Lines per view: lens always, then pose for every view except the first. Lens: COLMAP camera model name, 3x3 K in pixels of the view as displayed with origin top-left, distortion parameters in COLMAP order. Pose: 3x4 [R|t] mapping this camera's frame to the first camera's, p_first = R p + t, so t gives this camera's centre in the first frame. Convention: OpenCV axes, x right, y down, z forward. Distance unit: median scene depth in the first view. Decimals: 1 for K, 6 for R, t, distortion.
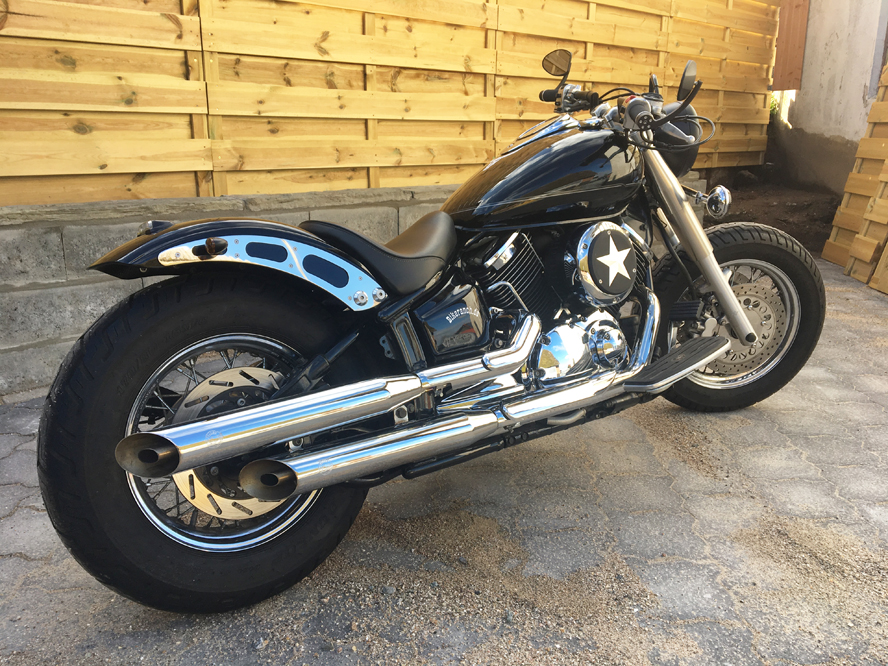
lens RADIAL K [[745.5, 0, 444.2], [0, 745.5, 328.2], [0, 0, 1]] dist [-0.004482, -0.032060]
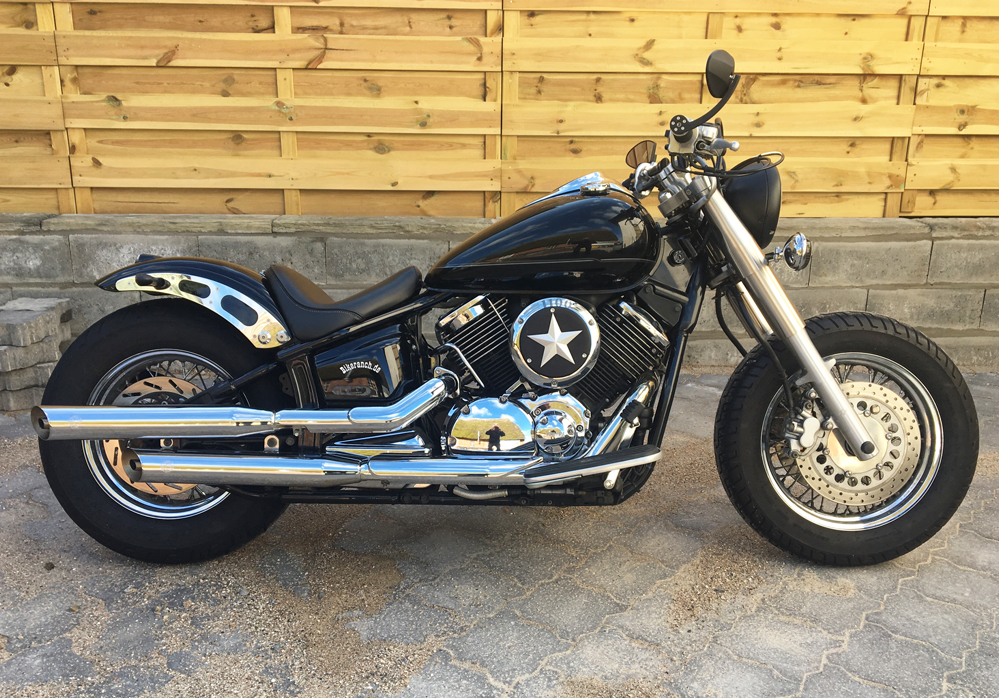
lens RADIAL K [[916.0, 0, 496.8], [0, 916.0, 350.9], [0, 0, 1]] dist [-0.003867, 0.000000]
pose [[0.769556, 0.164273, -0.617088, 0.504755], [-0.162422, 0.984917, 0.059639, -0.078627], [0.617578, 0.054333, 0.784631, 0.055029]]
